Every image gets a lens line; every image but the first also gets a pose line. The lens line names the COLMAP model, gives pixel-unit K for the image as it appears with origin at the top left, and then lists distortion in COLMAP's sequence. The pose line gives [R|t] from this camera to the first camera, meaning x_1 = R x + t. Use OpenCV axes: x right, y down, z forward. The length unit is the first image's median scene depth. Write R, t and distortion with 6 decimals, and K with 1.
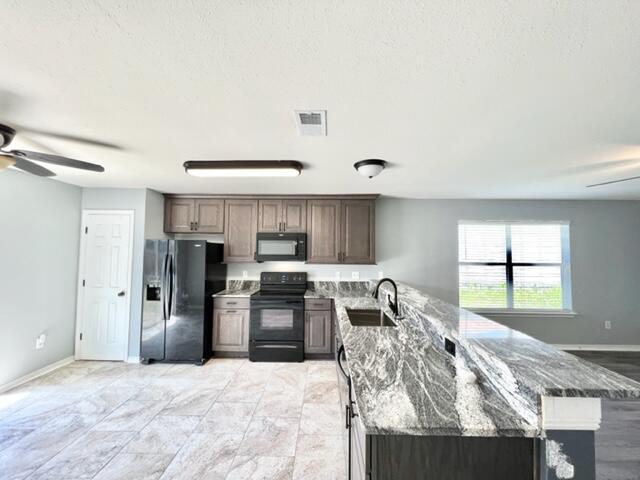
lens RADIAL K [[255.7, 0, 320.0], [0, 255.7, 240.0], [0, 0, 1]] dist [0.007207, 0.000019]
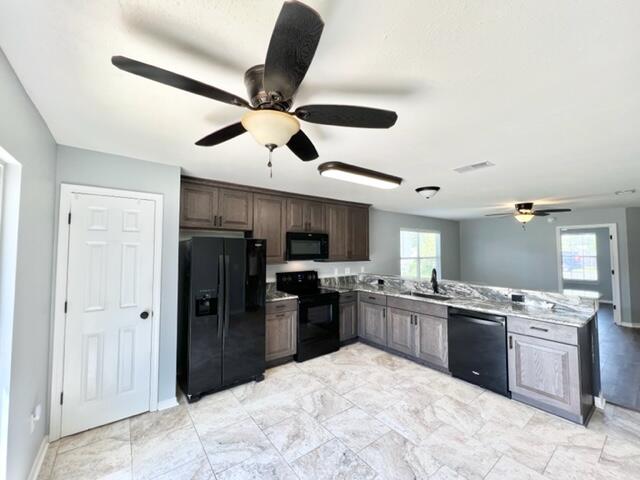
lens RADIAL K [[261.0, 0, 320.0], [0, 261.0, 240.0], [0, 0, 1]] dist [0.001323, 0.000150]
pose [[0.780654, 0.017667, 0.624713, -0.762176], [-0.022593, 0.999745, -0.000042, -0.000378], [-0.624555, -0.014081, 0.780854, 0.152896]]
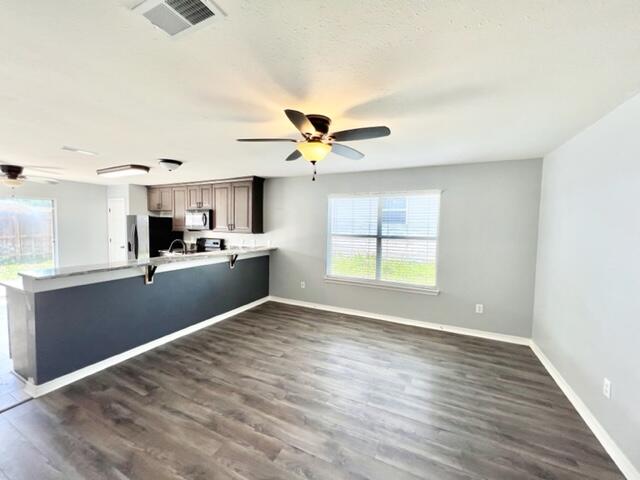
lens RADIAL K [[255.7, 0, 320.0], [0, 255.7, 240.0], [0, 0, 1]] dist [0.007207, 0.000019]
pose [[0.905870, 0.030458, -0.422460, 1.019825], [0.012251, 0.995110, 0.098013, 0.008117], [0.423379, -0.093963, 0.901067, 0.016747]]
